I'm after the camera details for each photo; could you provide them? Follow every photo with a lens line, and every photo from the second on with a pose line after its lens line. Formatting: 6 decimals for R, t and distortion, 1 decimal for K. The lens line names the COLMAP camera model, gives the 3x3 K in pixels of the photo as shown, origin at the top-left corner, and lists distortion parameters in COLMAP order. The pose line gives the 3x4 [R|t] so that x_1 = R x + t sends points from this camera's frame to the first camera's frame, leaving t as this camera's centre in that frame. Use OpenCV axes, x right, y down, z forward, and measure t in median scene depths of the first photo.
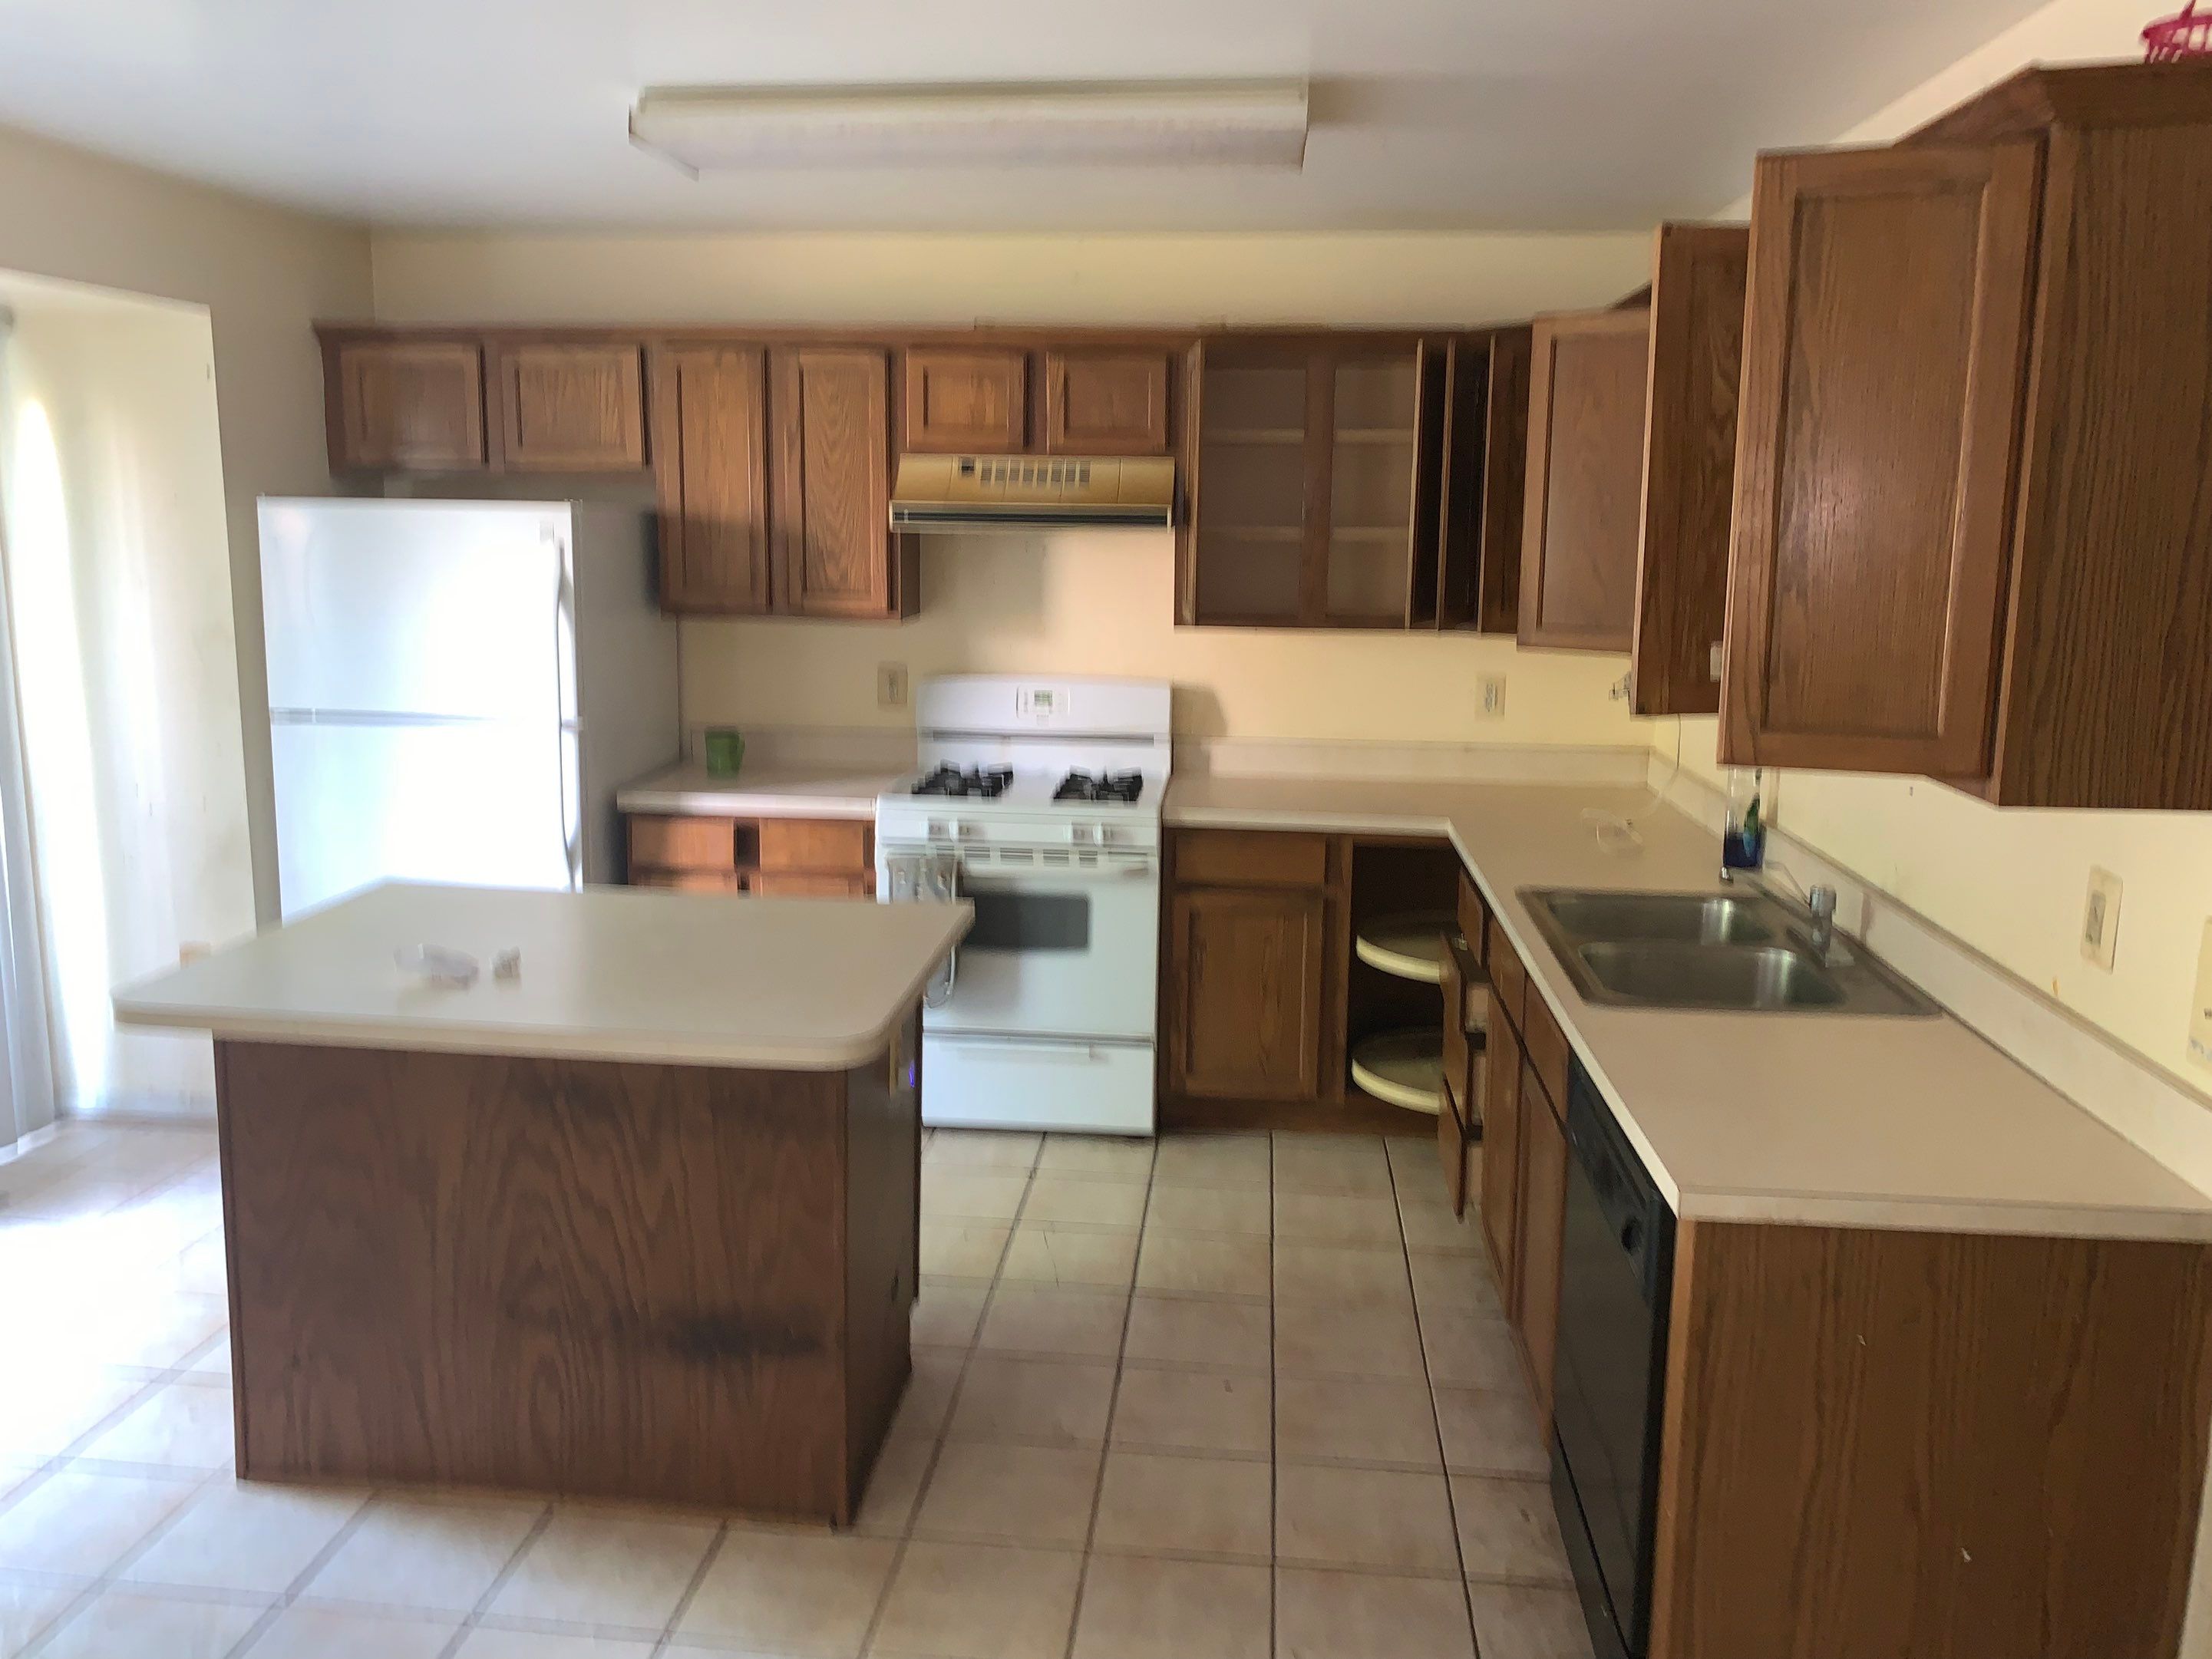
lens RADIAL K [[1649.5, 0, 1102.8], [0, 1649.5, 774.0], [0, 0, 1]] dist [0.059555, -0.096329]
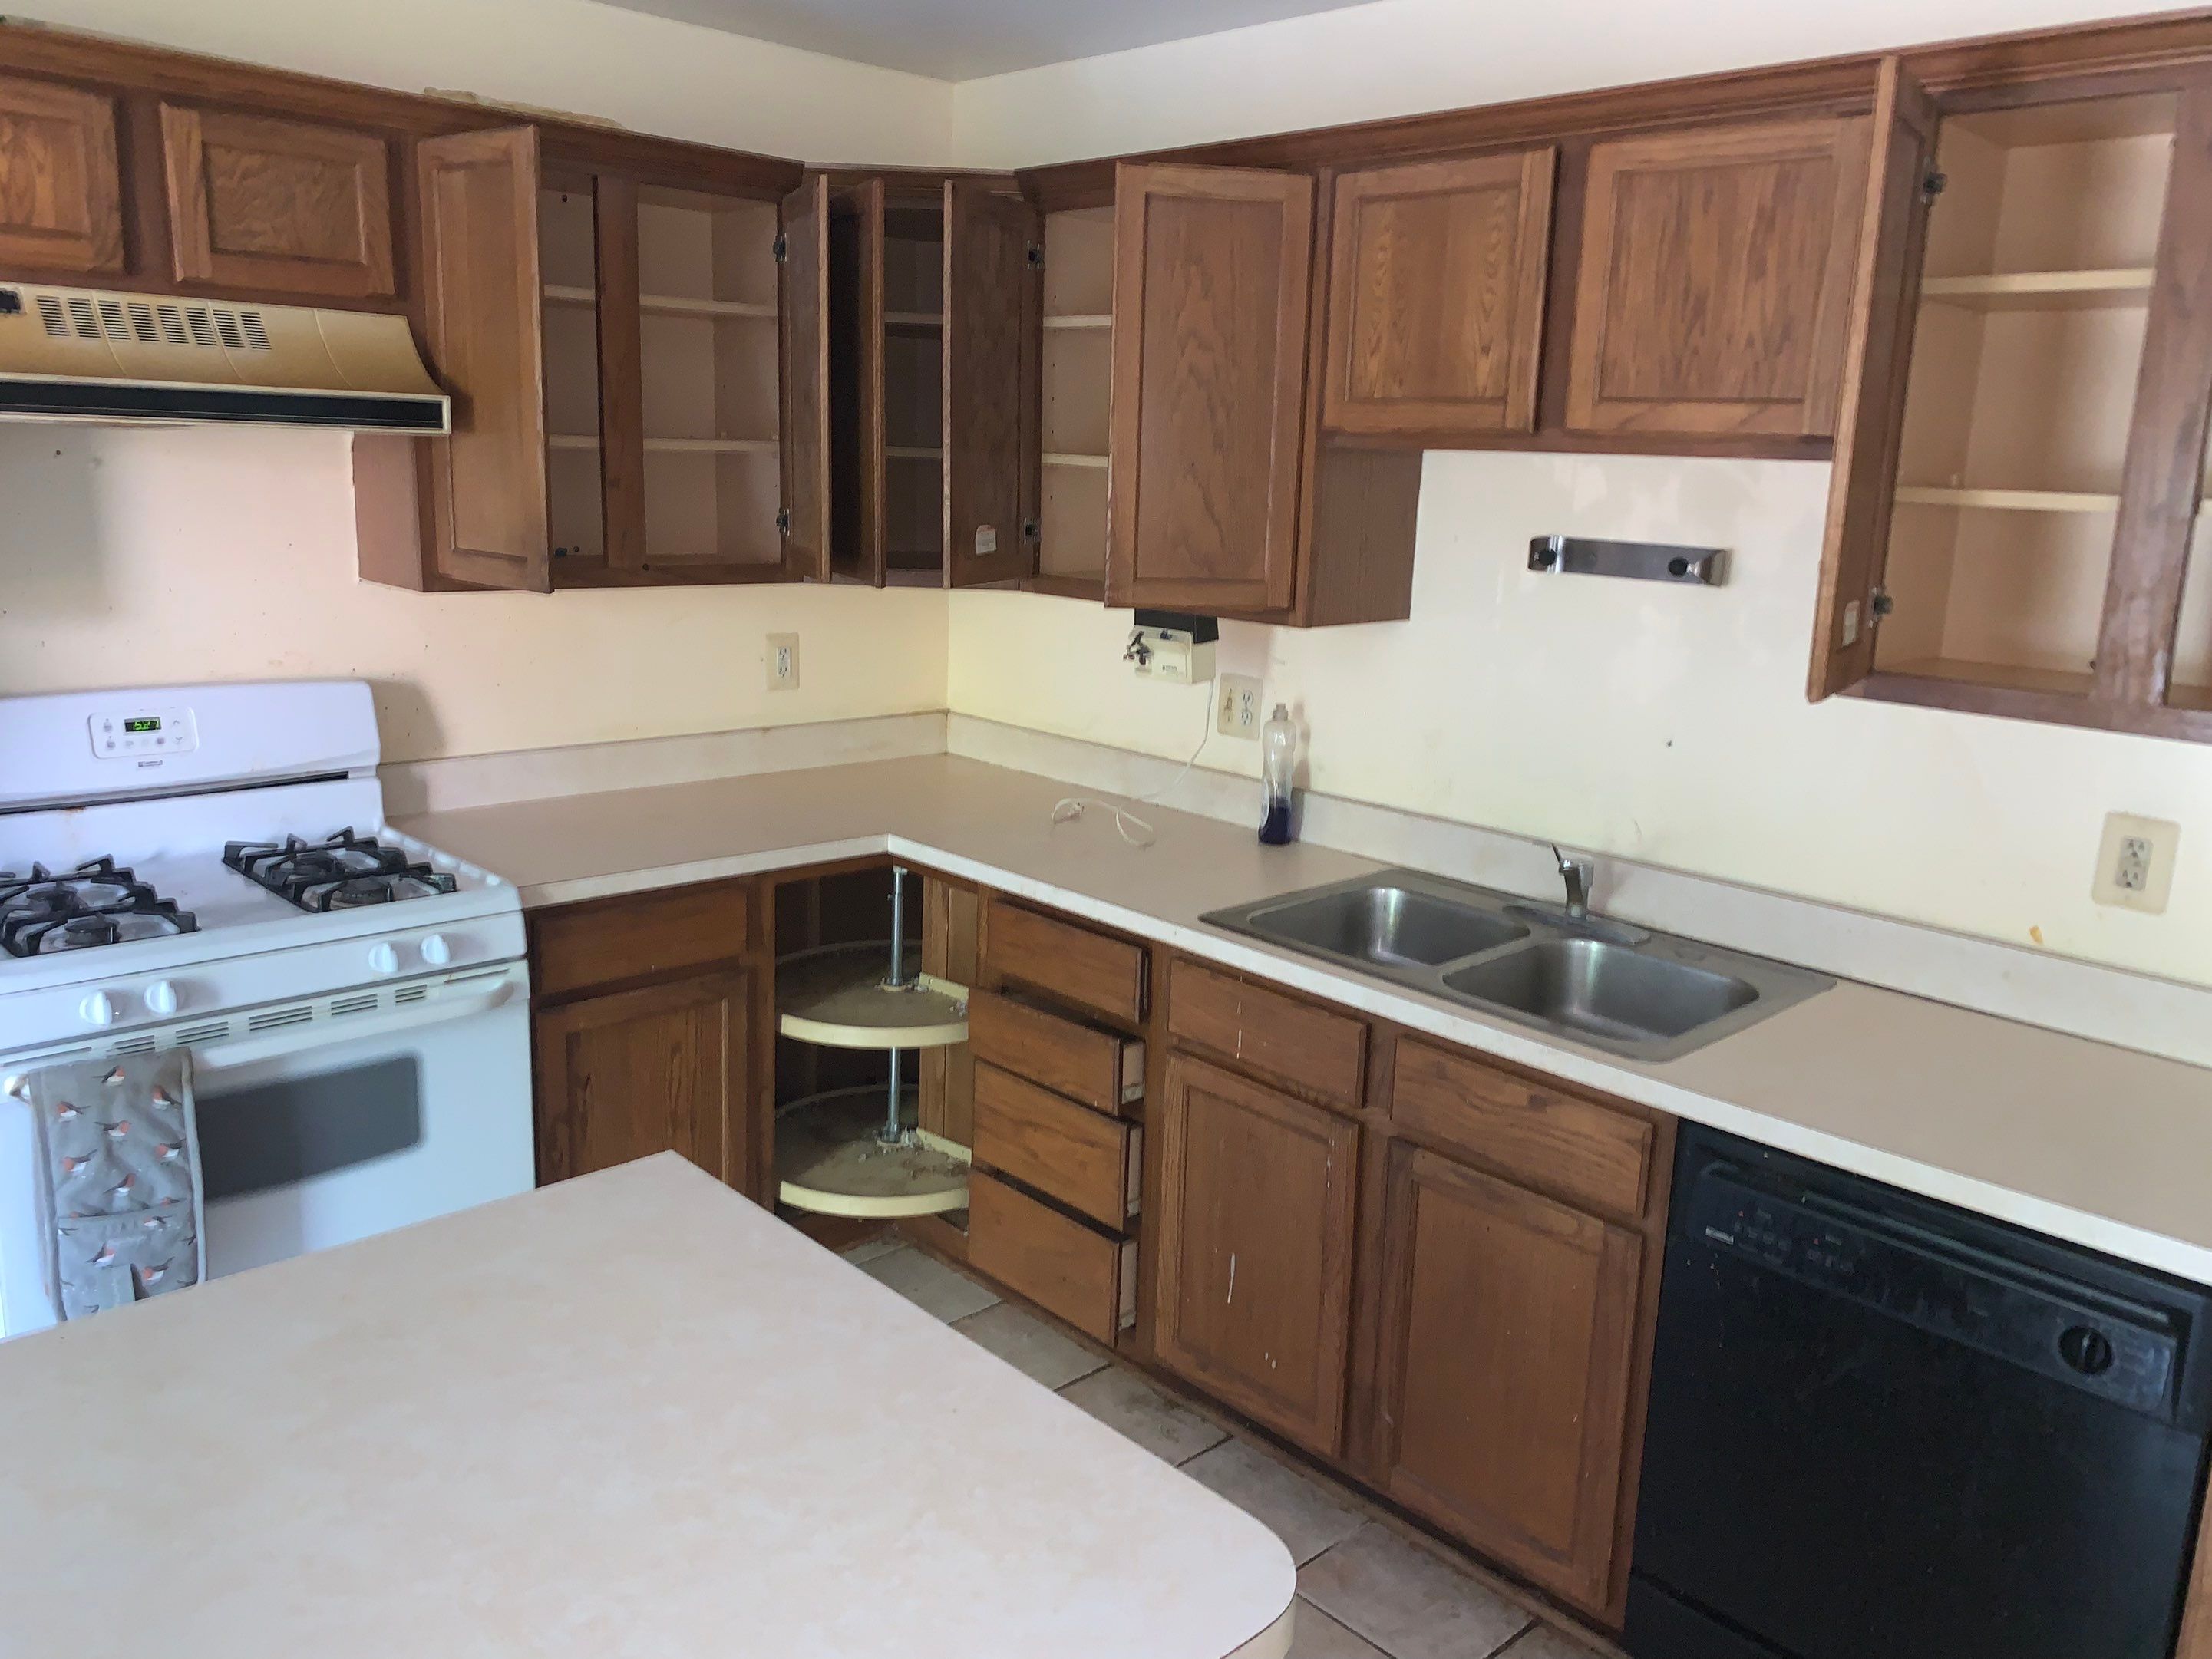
lens RADIAL K [[1649.5, 0, 1102.8], [0, 1649.5, 774.0], [0, 0, 1]] dist [0.059555, -0.096329]
pose [[0.640043, -0.133809, 0.756598, -0.288334], [0.089973, 0.990996, 0.099151, -0.063186], [-0.763053, 0.004612, 0.646319, 0.424294]]
